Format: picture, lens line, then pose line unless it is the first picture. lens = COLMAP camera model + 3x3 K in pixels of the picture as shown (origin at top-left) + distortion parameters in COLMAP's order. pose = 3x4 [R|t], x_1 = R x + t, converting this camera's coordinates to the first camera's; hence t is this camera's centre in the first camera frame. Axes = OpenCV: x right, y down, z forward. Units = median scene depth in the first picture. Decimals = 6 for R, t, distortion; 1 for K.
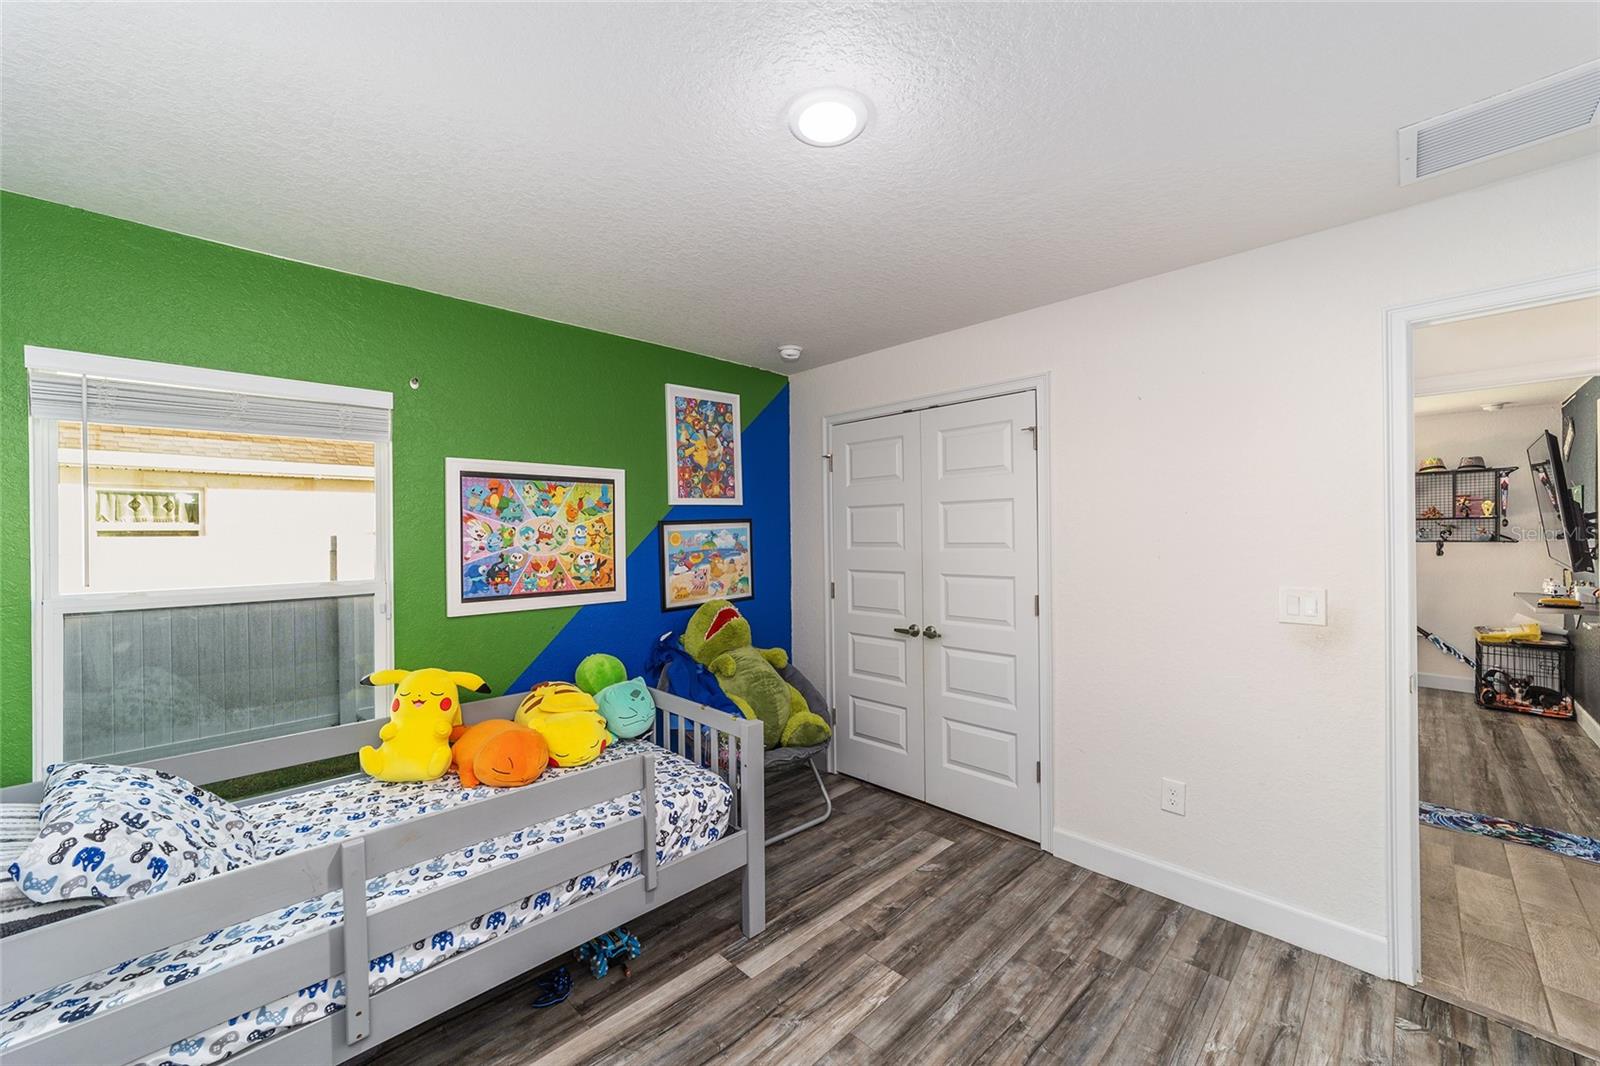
lens RADIAL K [[615.5, 0, 795.2], [0, 615.5, 534.5], [0, 0, 1]] dist [-0.017928, 0.009030]
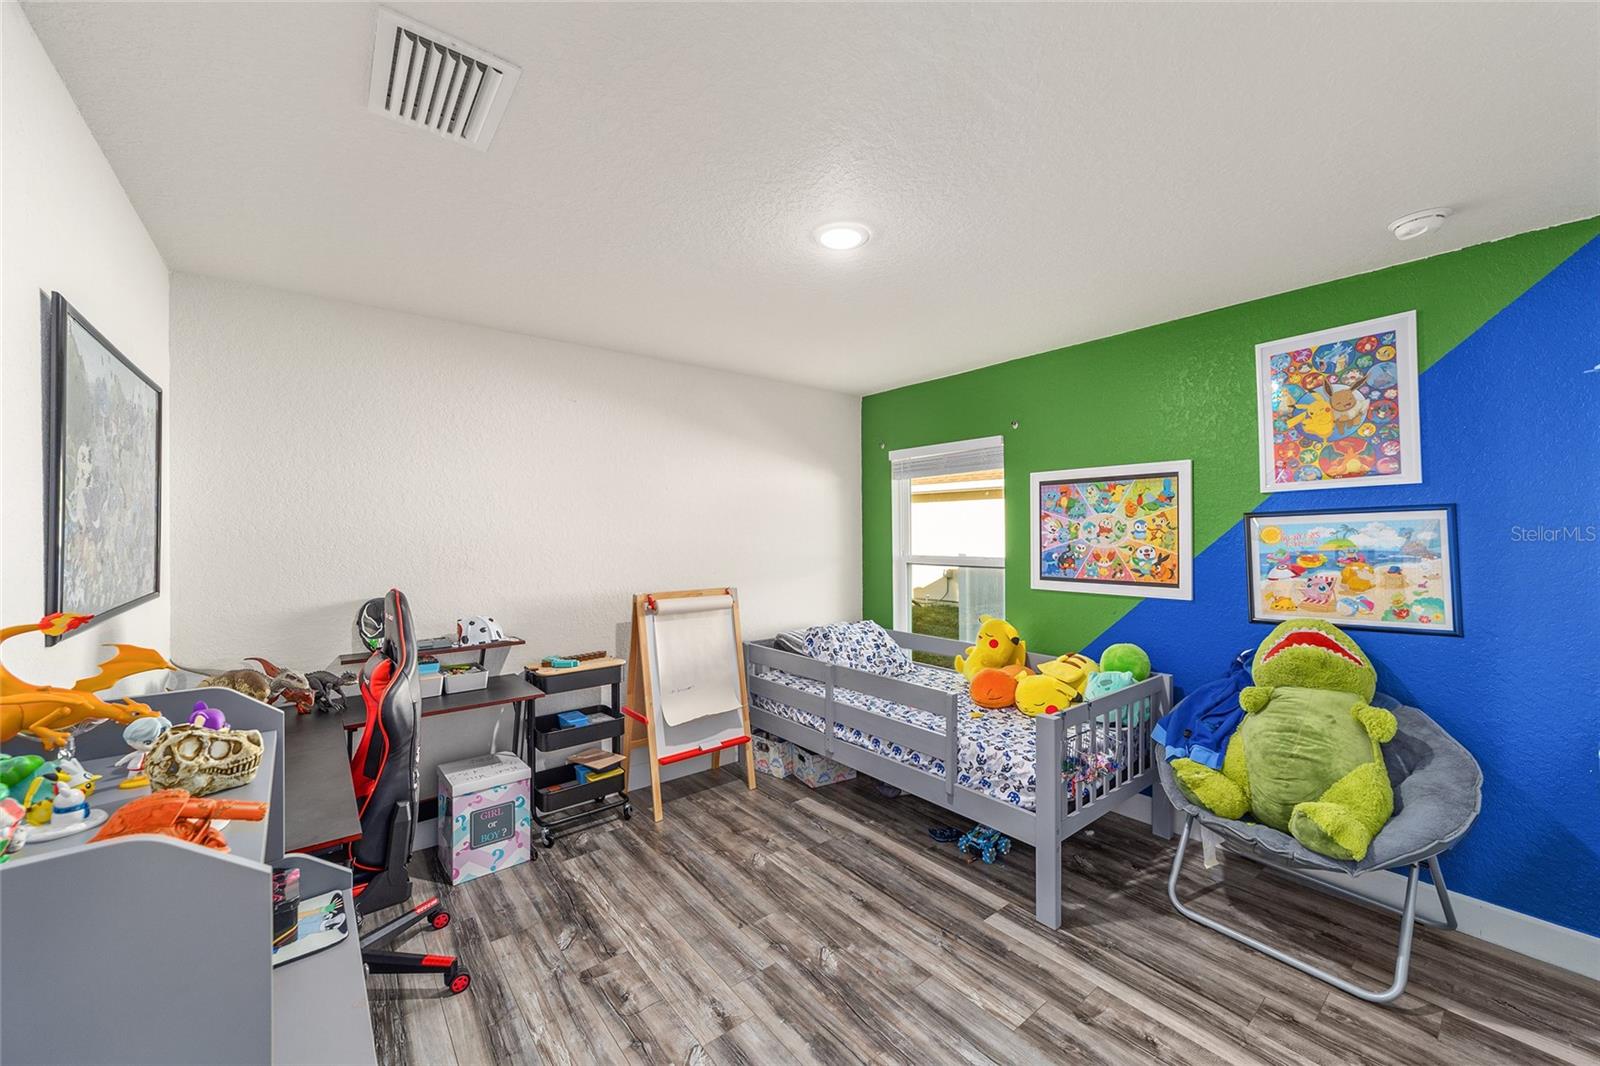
lens RADIAL K [[615.5, 0, 795.2], [0, 615.5, 534.5], [0, 0, 1]] dist [-0.017928, 0.009030]
pose [[-0.100279, 0.014278, -0.994857, 0.742265], [0.003043, 0.999897, 0.014044, -0.007184], [0.994955, -0.001619, -0.100313, 0.523539]]
